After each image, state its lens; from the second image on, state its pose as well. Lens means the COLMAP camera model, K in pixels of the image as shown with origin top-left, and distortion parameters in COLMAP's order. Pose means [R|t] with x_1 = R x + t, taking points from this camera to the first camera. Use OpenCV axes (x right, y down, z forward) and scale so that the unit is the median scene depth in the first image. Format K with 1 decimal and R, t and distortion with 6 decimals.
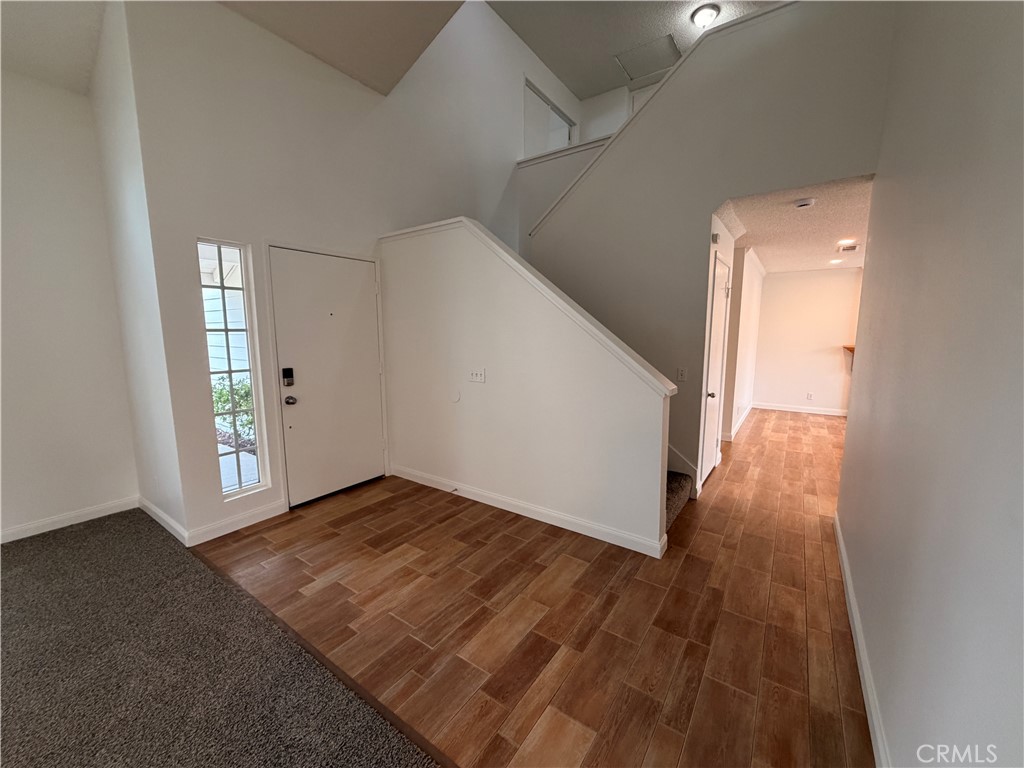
lens RADIAL K [[407.0, 0, 512.0], [0, 407.0, 384.0], [0, 0, 1]] dist [0.003146, 0.000178]
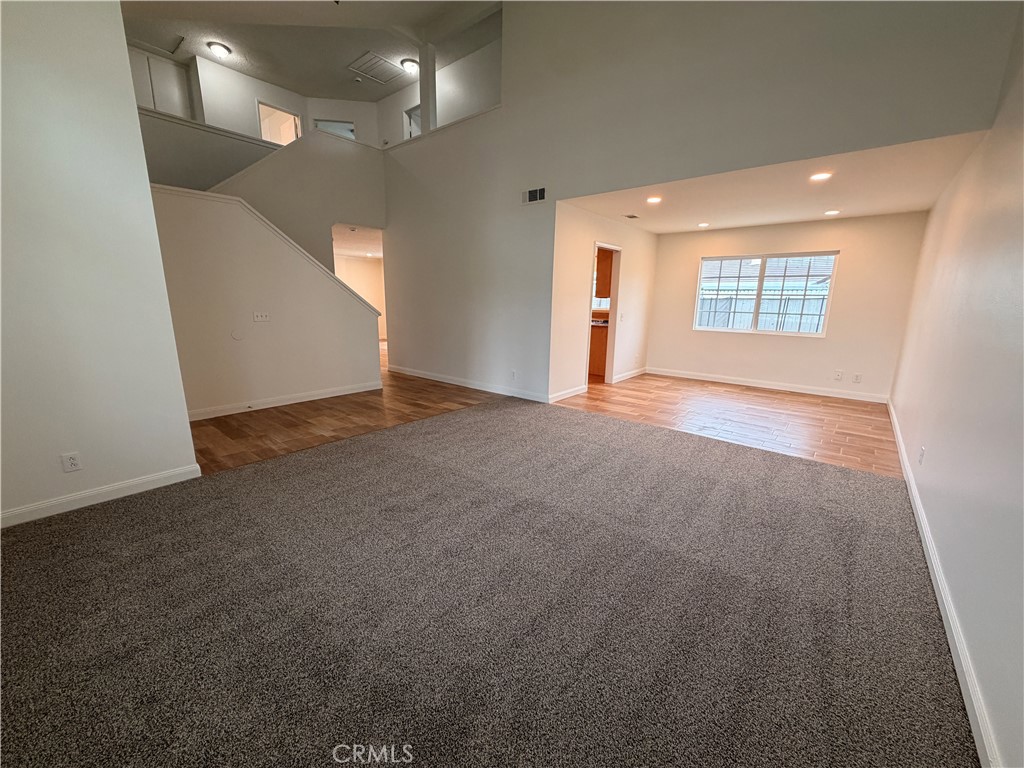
lens RADIAL K [[407.0, 0, 512.0], [0, 407.0, 384.0], [0, 0, 1]] dist [0.003146, 0.000178]
pose [[0.095417, -0.212264, 0.972543, -1.806534], [0.123253, 0.972002, 0.200053, 0.041842], [-0.987777, 0.100780, 0.118908, 0.012376]]
